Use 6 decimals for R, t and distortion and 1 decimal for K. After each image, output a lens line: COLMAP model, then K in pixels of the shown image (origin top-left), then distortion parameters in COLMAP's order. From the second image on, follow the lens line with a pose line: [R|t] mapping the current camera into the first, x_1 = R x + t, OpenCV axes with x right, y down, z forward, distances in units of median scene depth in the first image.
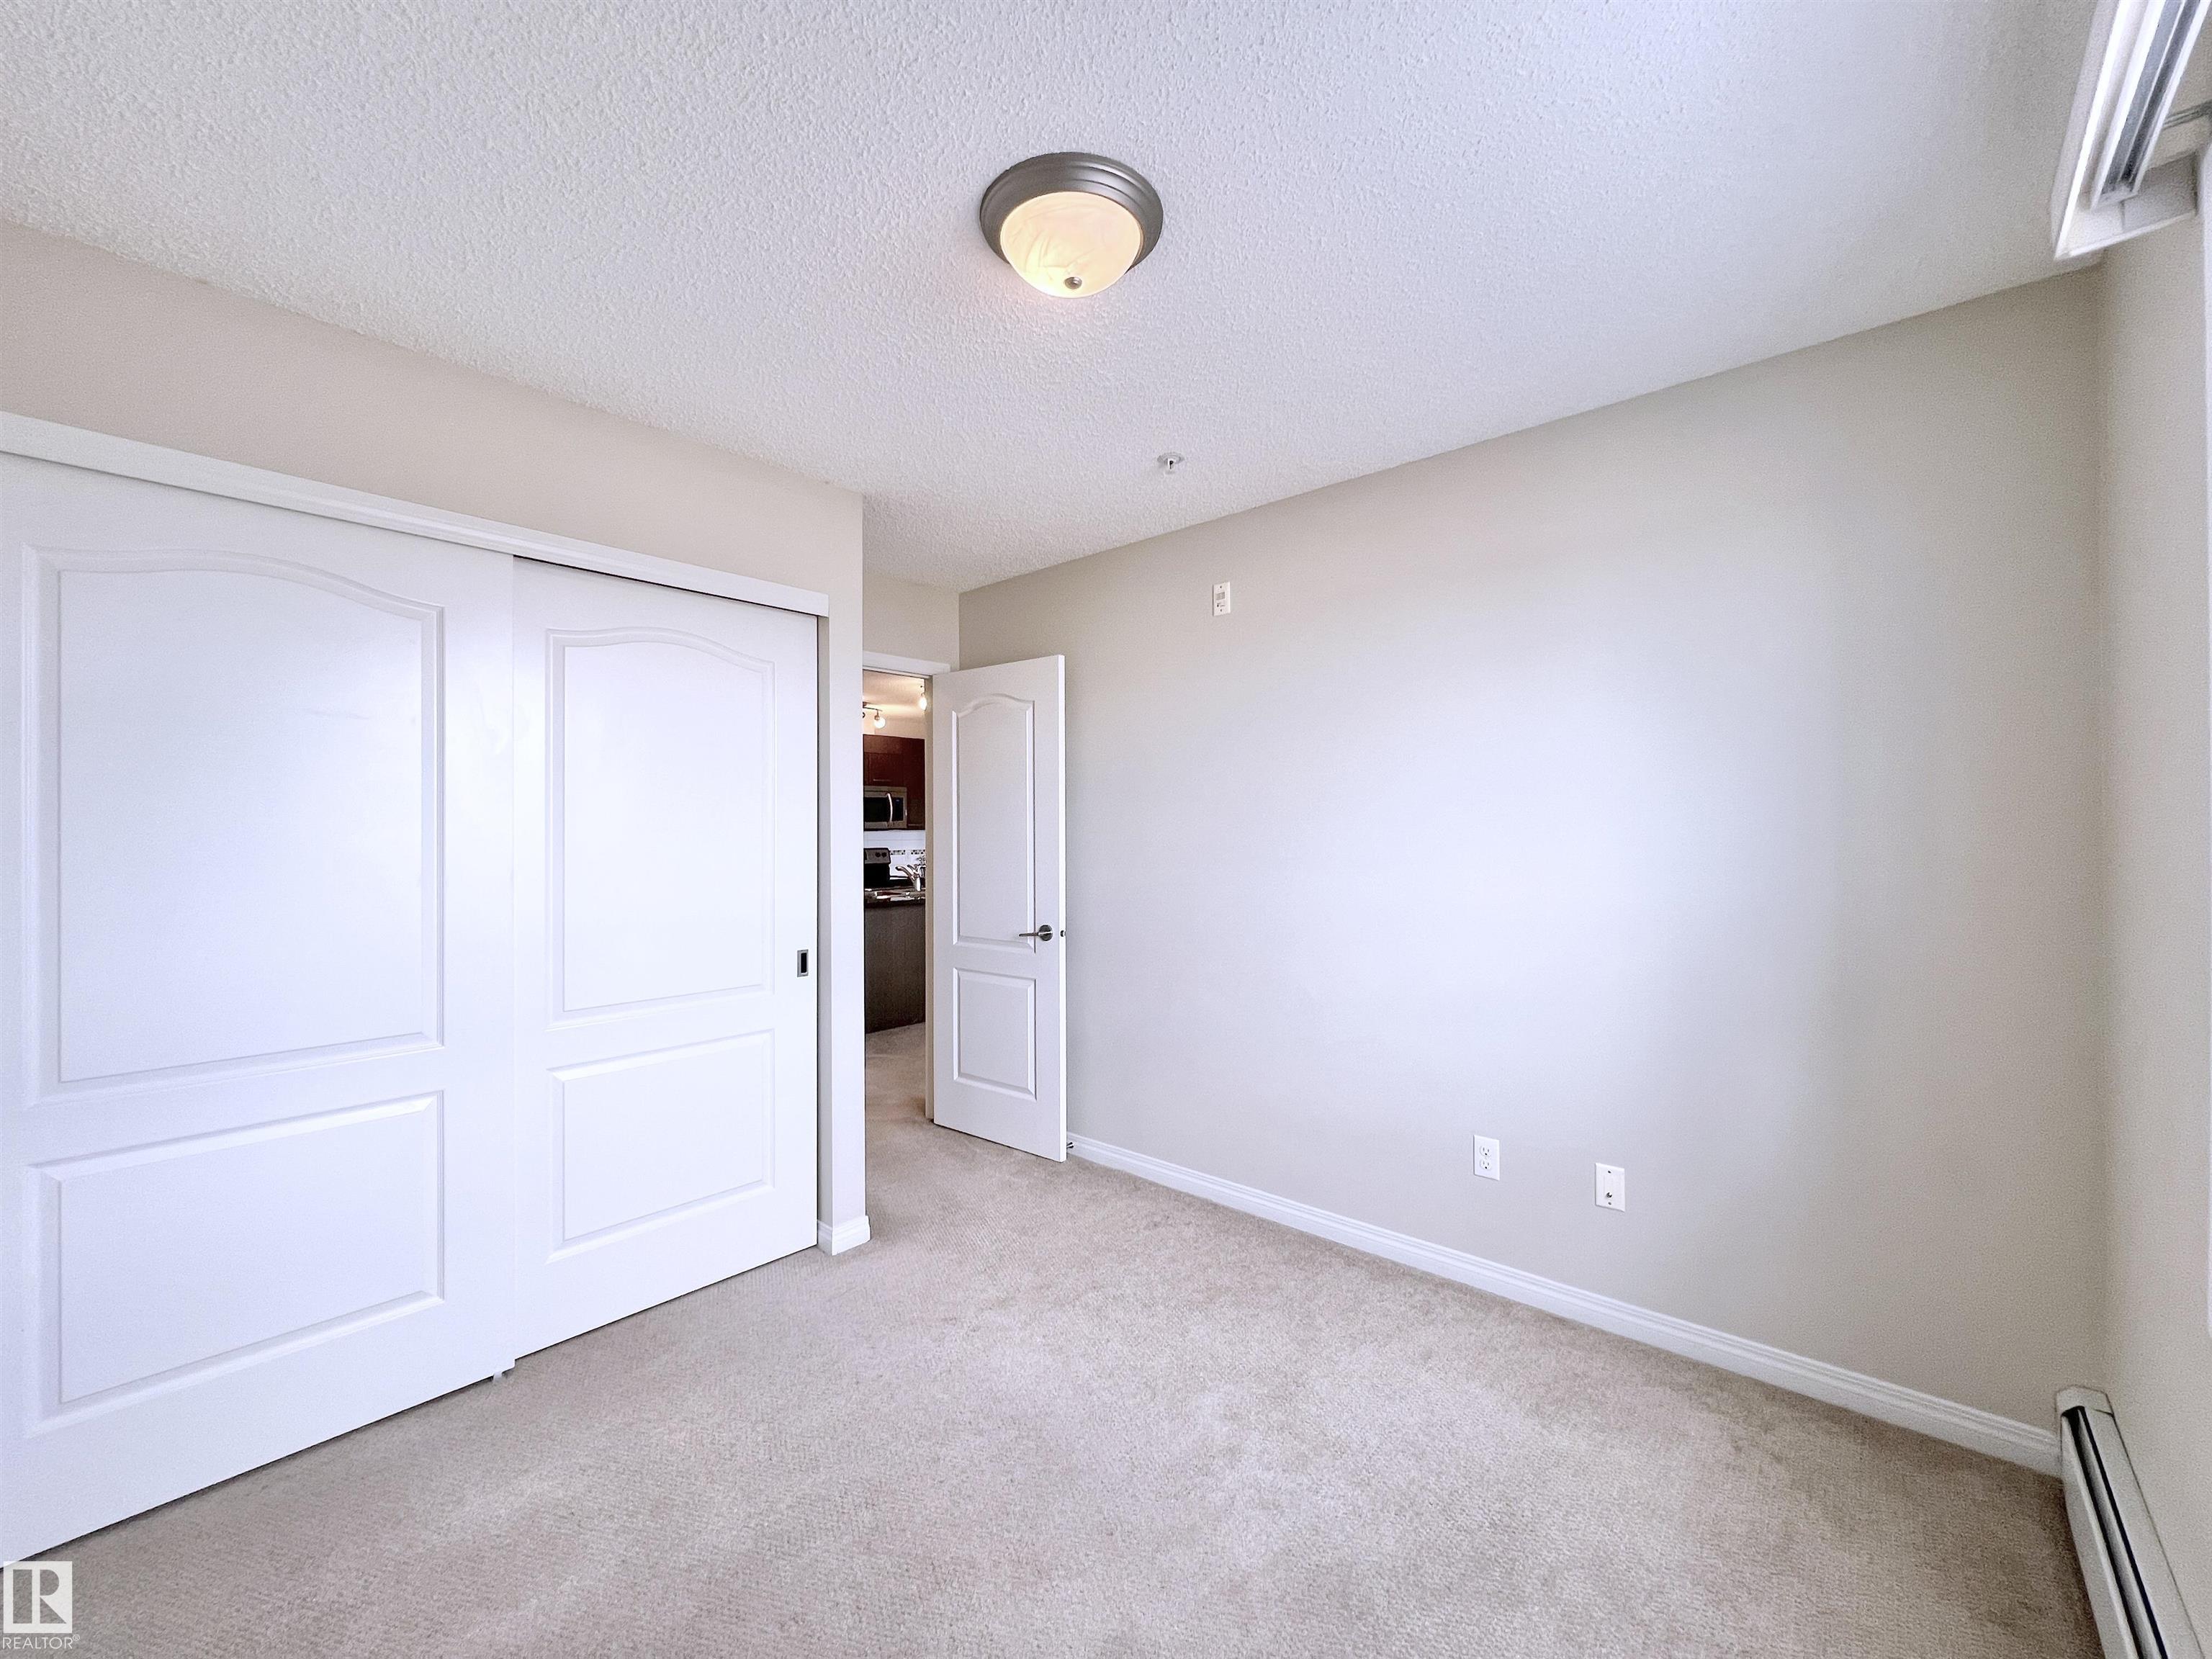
lens RADIAL K [[882.7, 0, 1100.7], [0, 882.7, 826.4], [0, 0, 1]] dist [-0.001344, -0.000034]
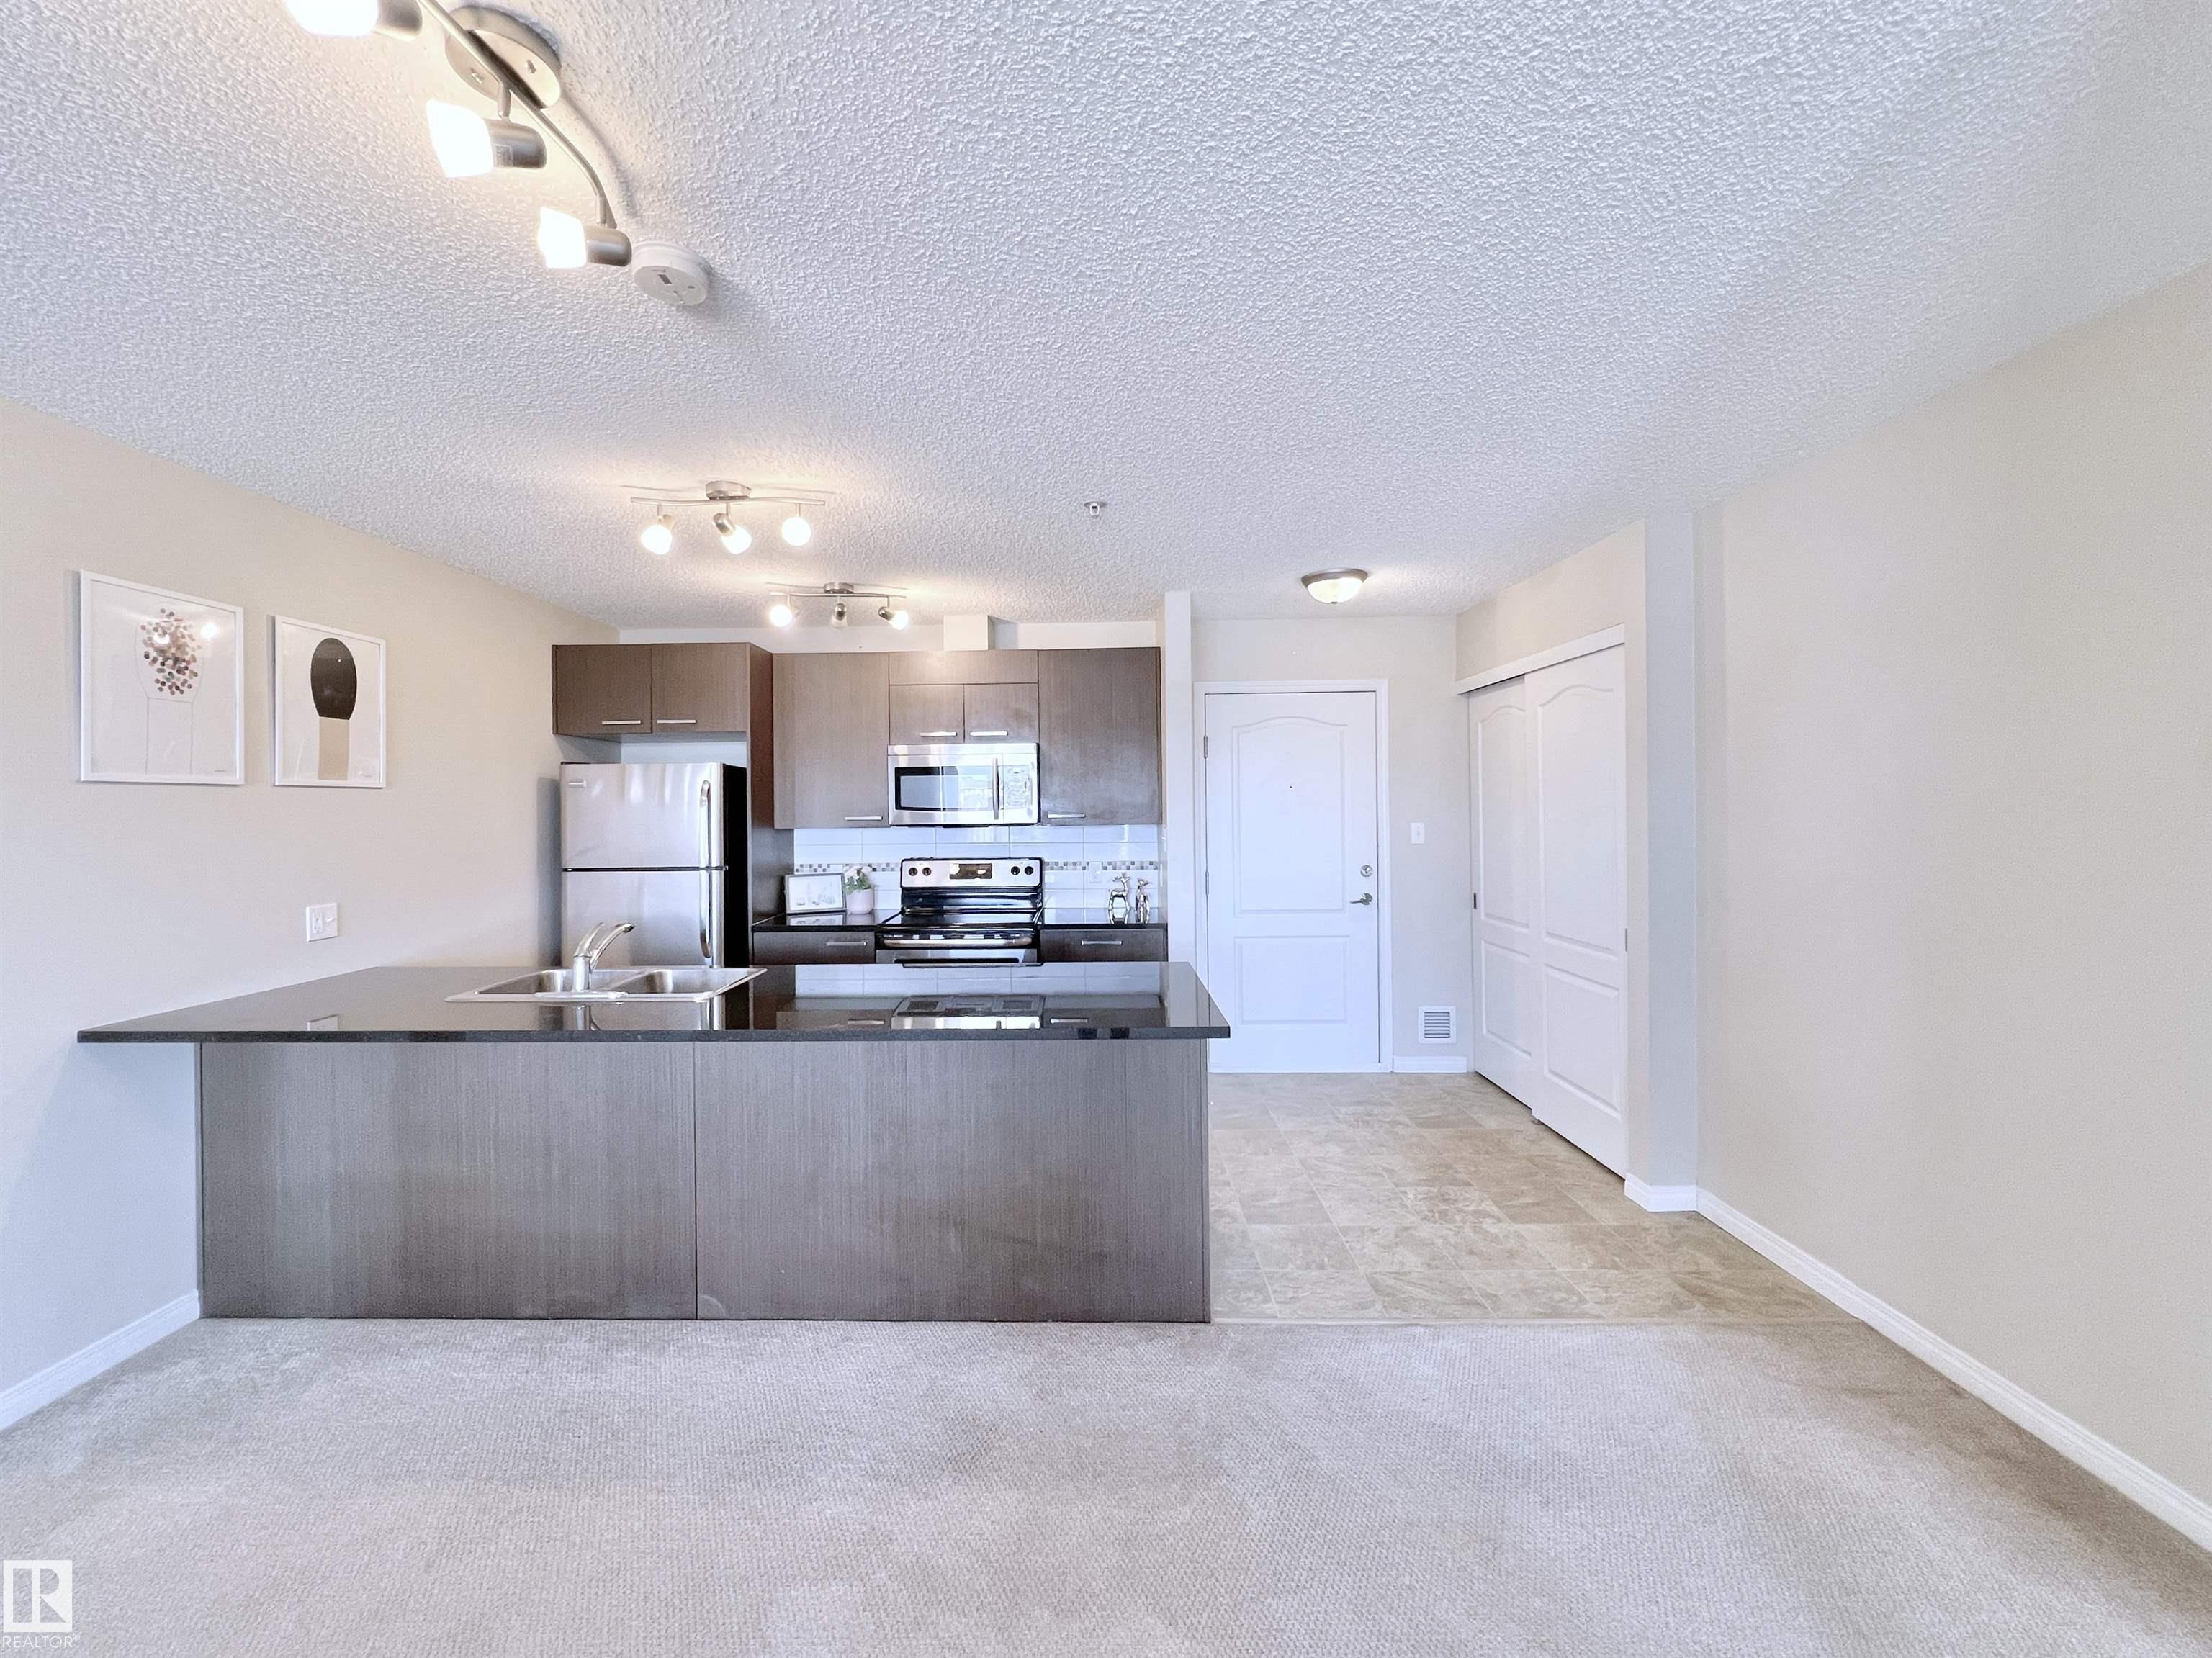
lens RADIAL K [[898.9, 0, 1071.0], [0, 898.9, 810.7], [0, 0, 1]] dist [-0.001815, 0.000003]
pose [[0.646504, -0.004830, -0.762895, 0.196643], [0.009933, 0.999948, 0.002087, -0.005373], [0.762846, -0.008927, 0.646519, 0.671865]]
